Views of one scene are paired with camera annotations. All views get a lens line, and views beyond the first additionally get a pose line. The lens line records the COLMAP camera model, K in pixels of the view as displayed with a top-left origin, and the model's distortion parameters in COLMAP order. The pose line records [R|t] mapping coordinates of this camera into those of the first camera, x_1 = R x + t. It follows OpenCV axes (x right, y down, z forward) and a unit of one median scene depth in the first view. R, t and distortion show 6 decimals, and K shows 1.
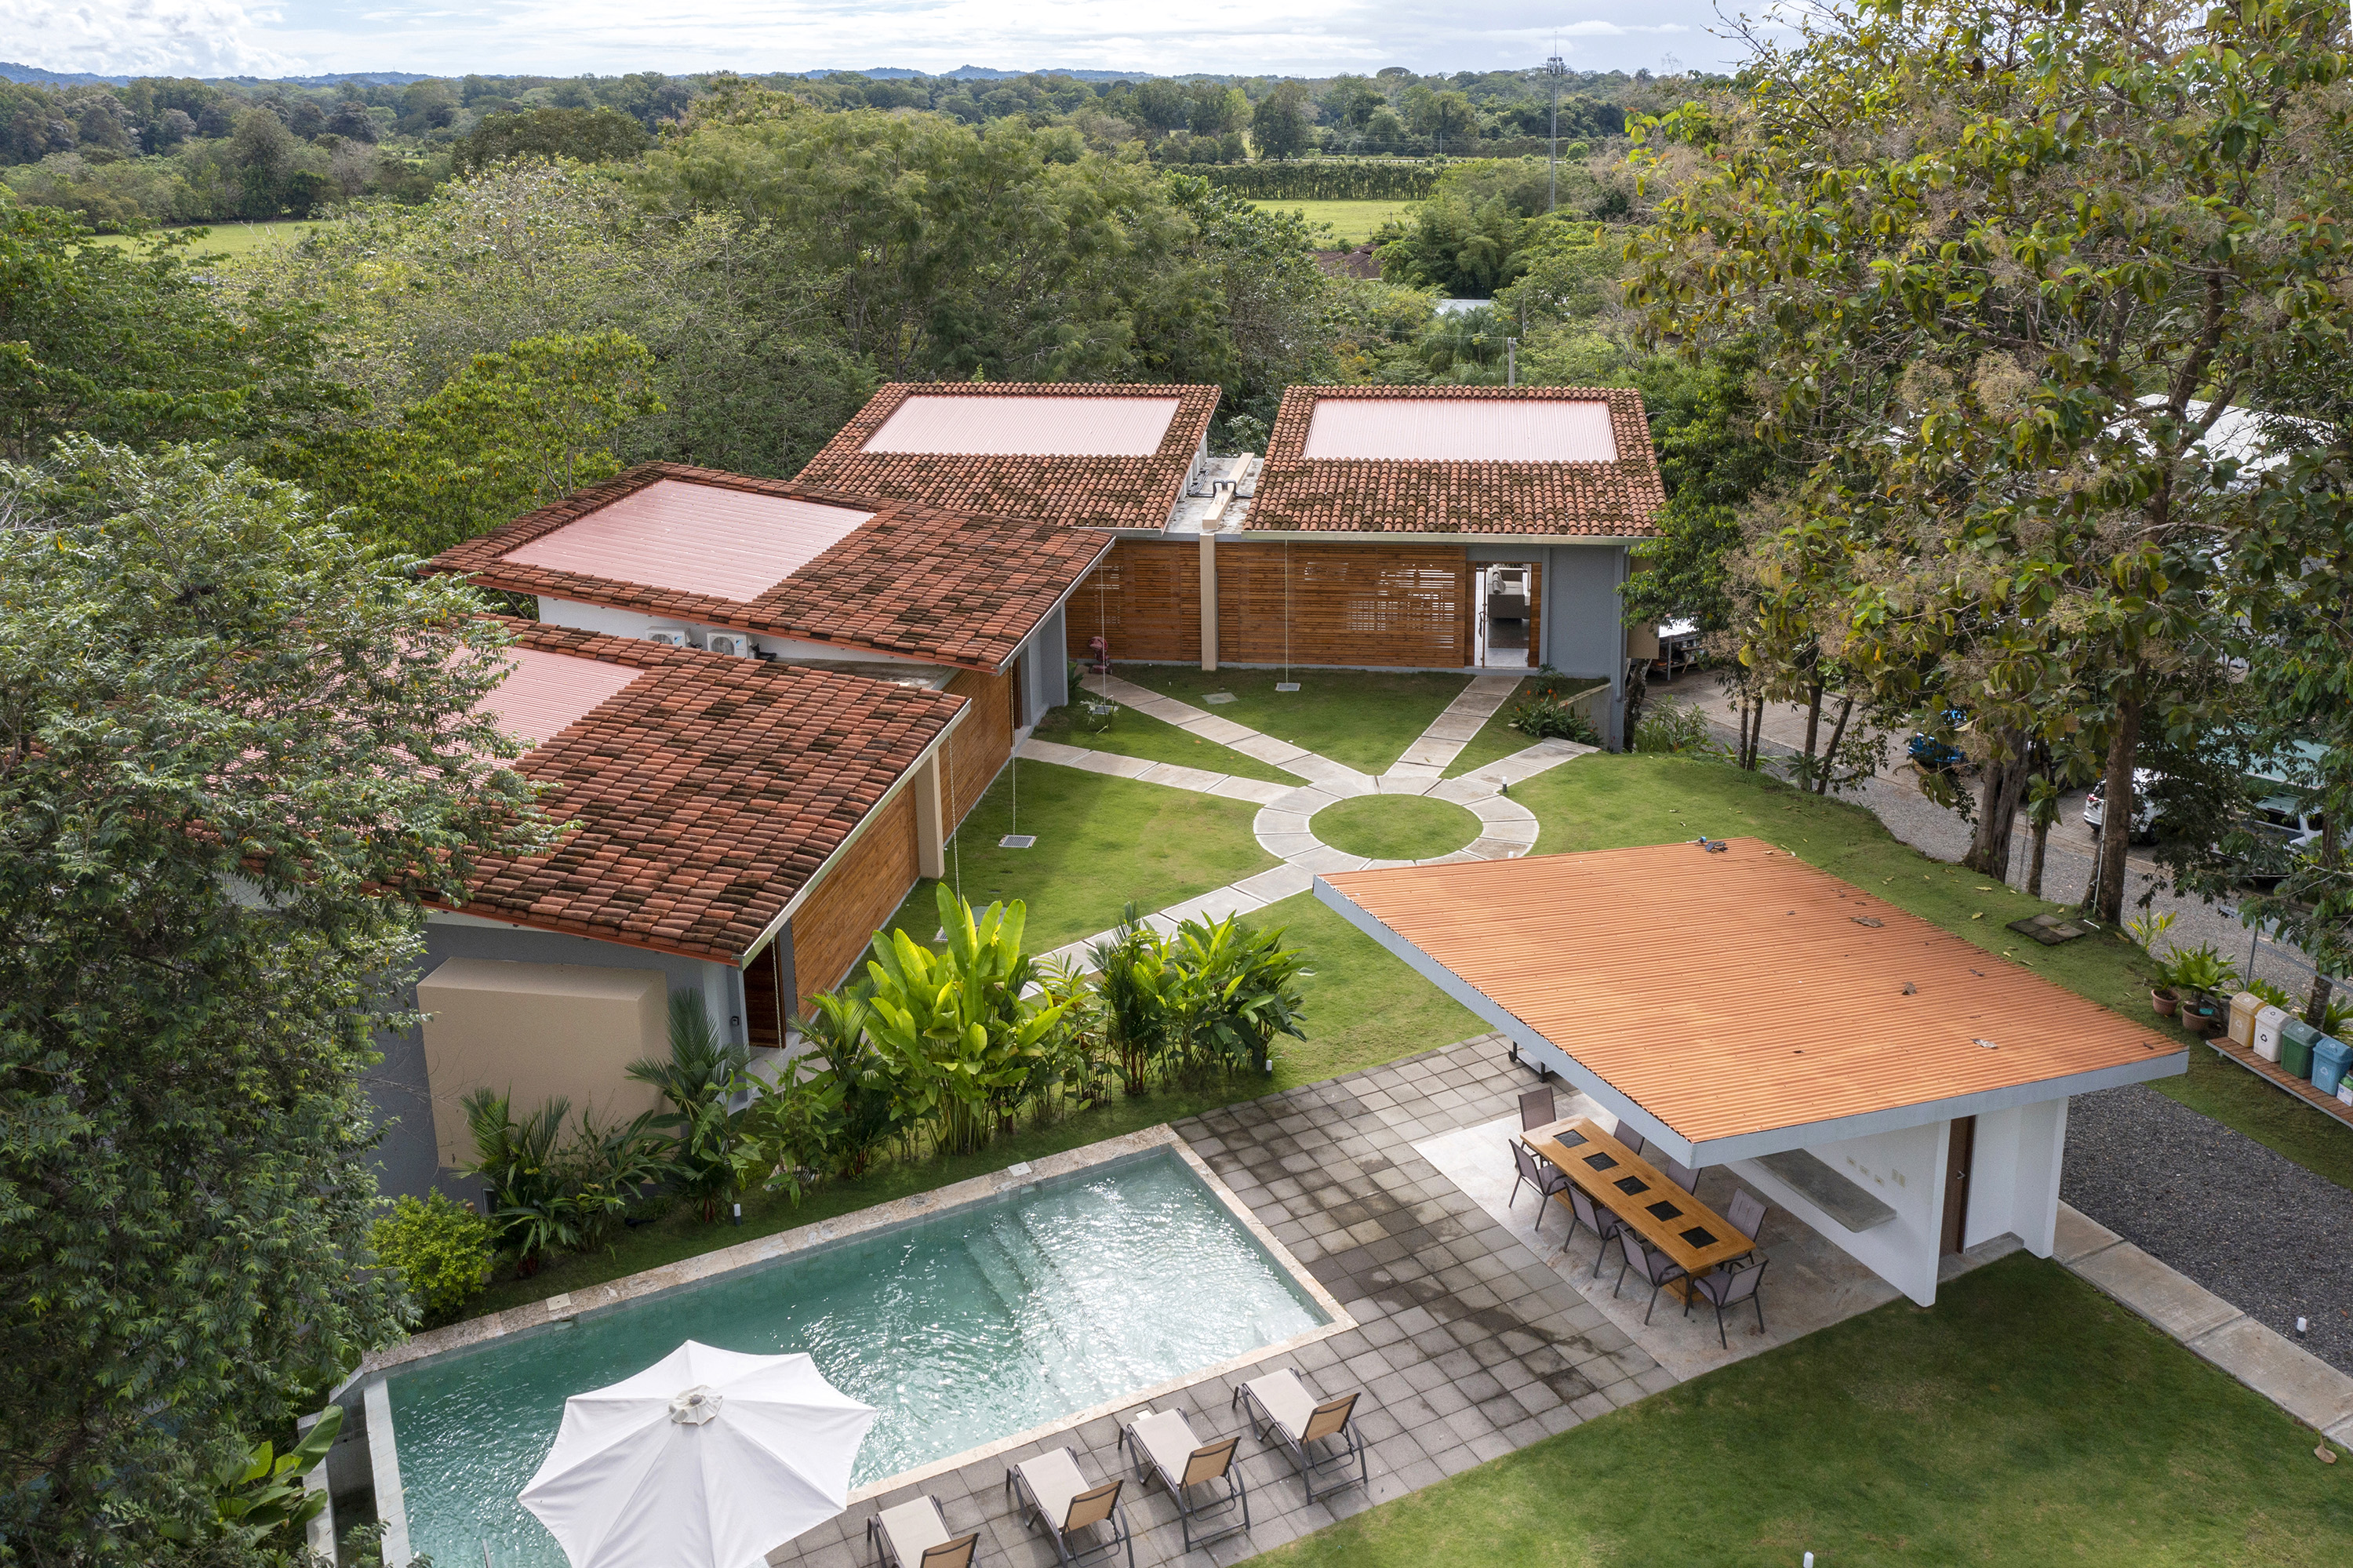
lens RADIAL K [[1910.3, 0, 1225.1], [0, 1910.3, 554.5], [0, 0, 1]] dist [-0.012242, 0.004646]
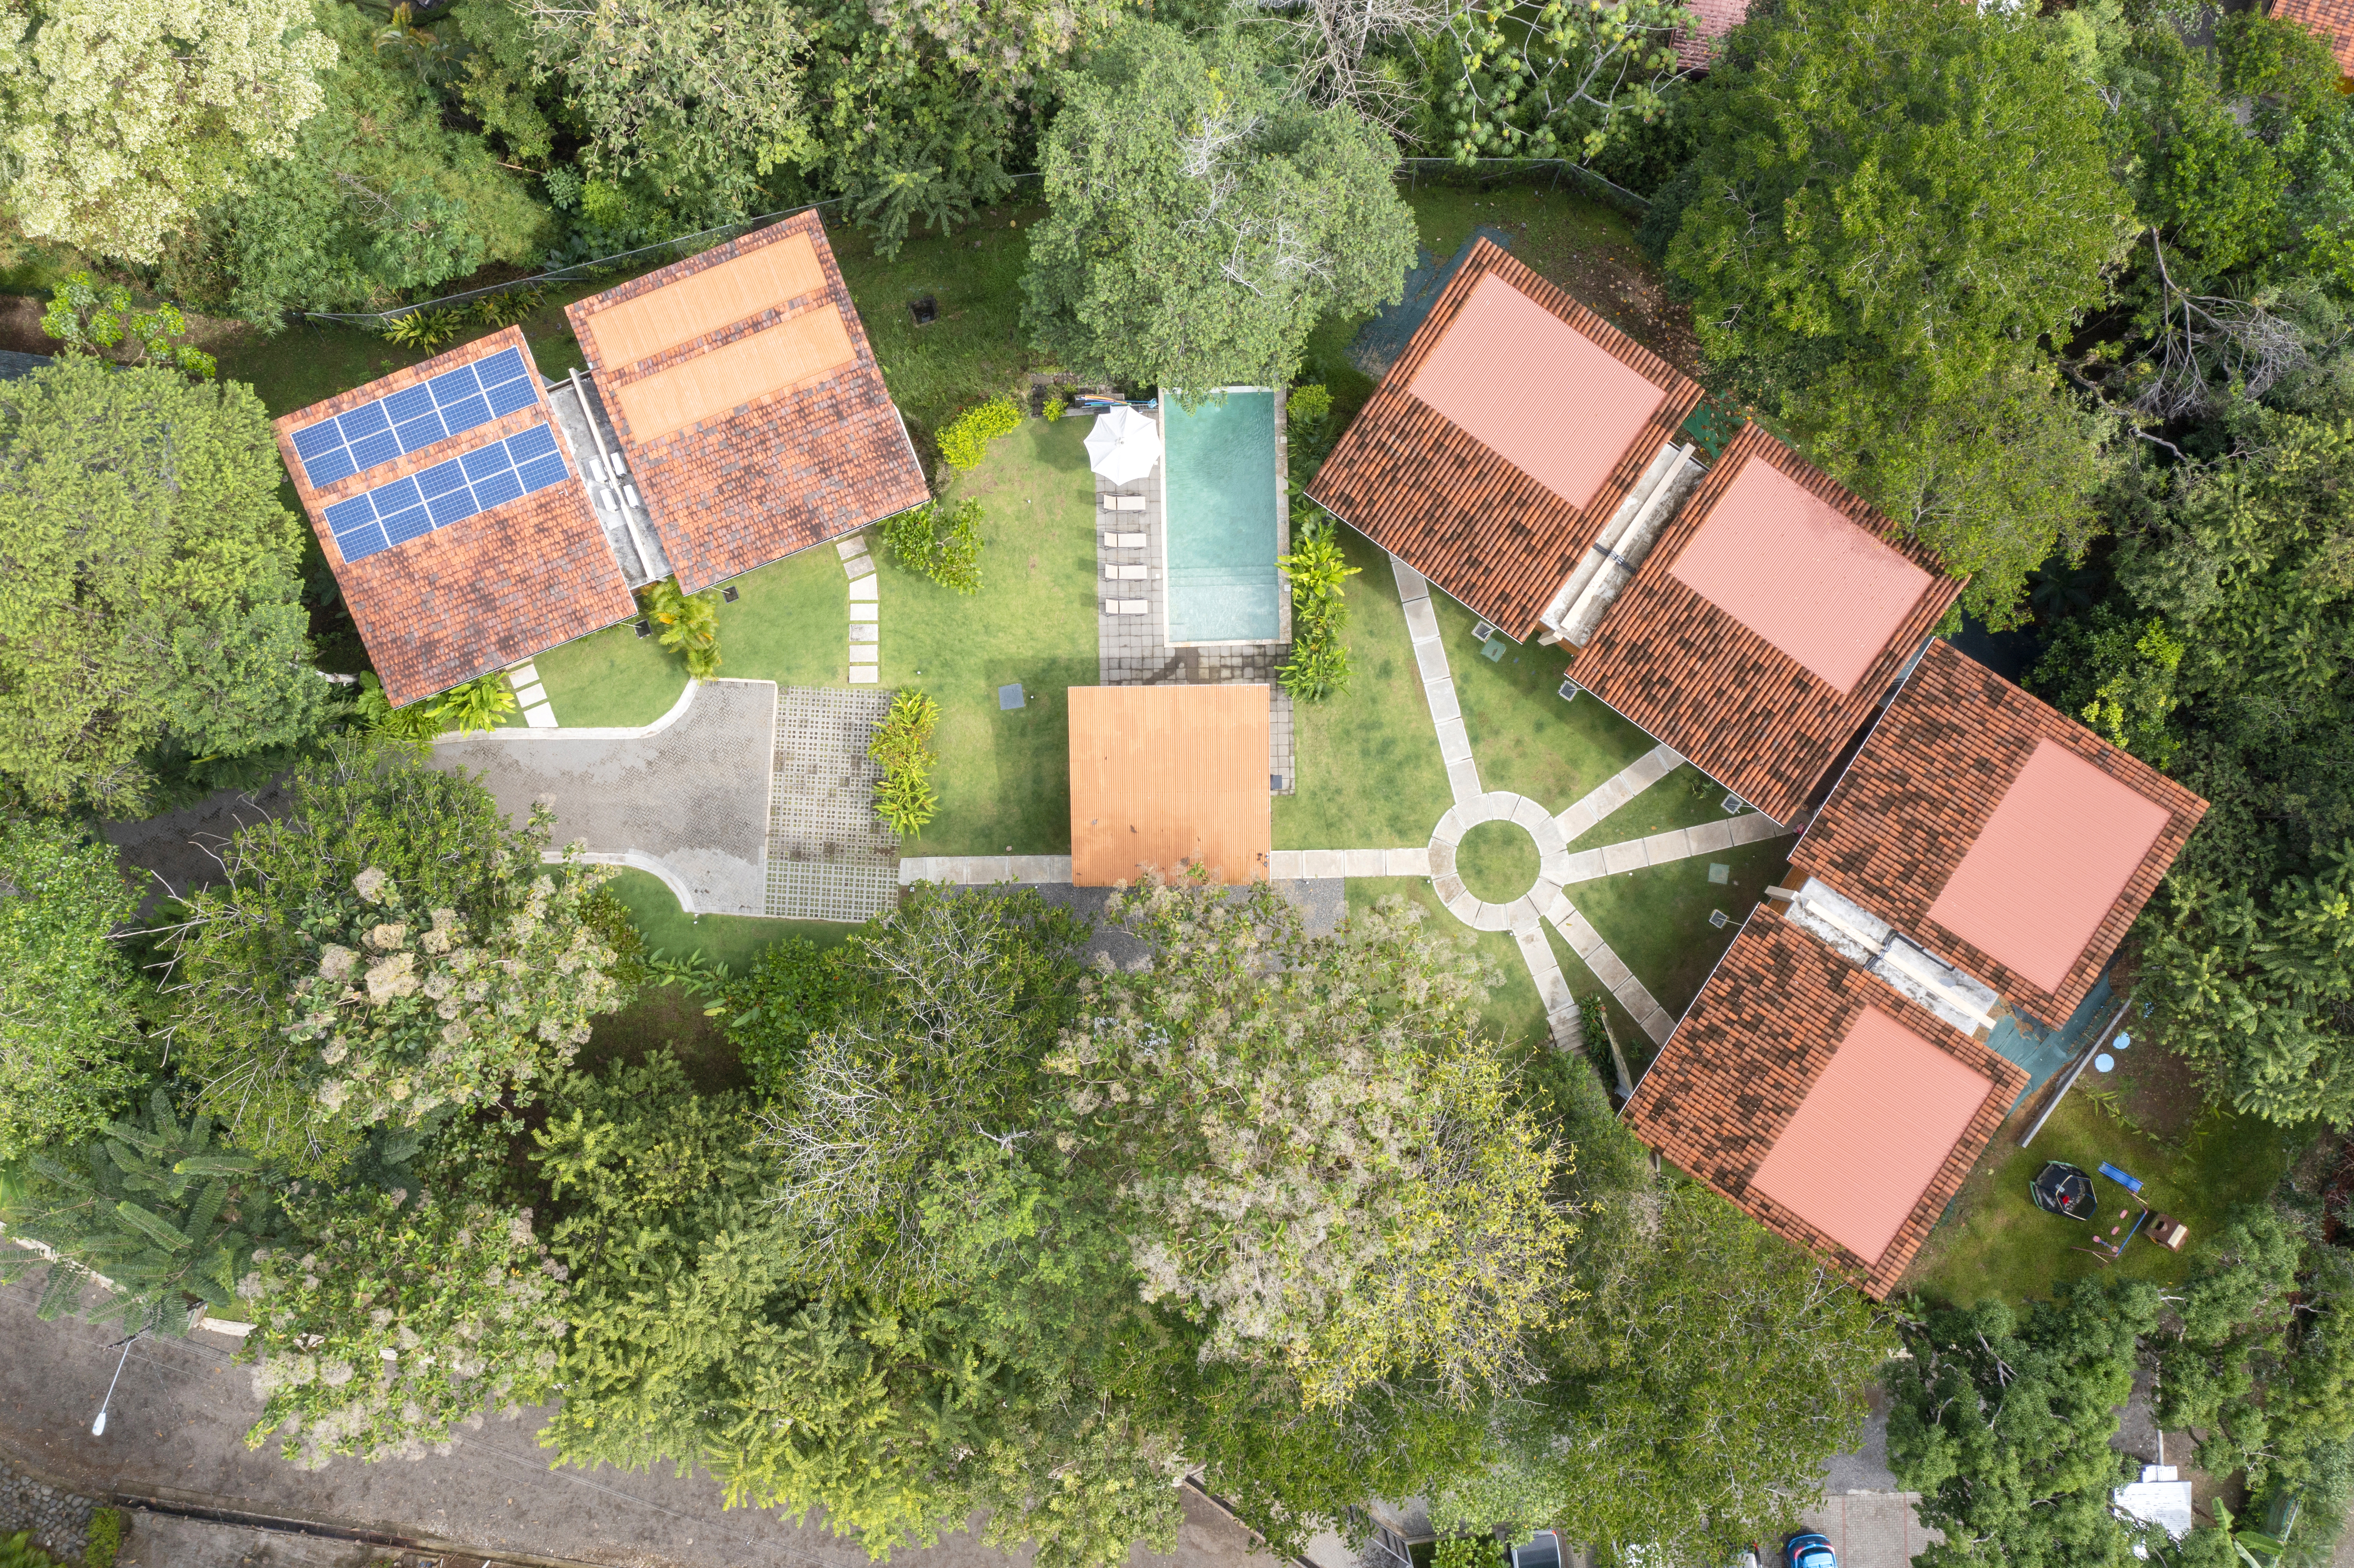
lens RADIAL K [[1913.6, 0, 1177.0], [0, 1913.6, 784.0], [0, 0, 1]] dist [0.000398, 0.000179]
pose [[-0.440049, 0.897430, 0.031247, 0.106225], [-0.209065, -0.136230, 0.968366, -1.823508], [0.873298, 0.419596, 0.247569, 0.164731]]
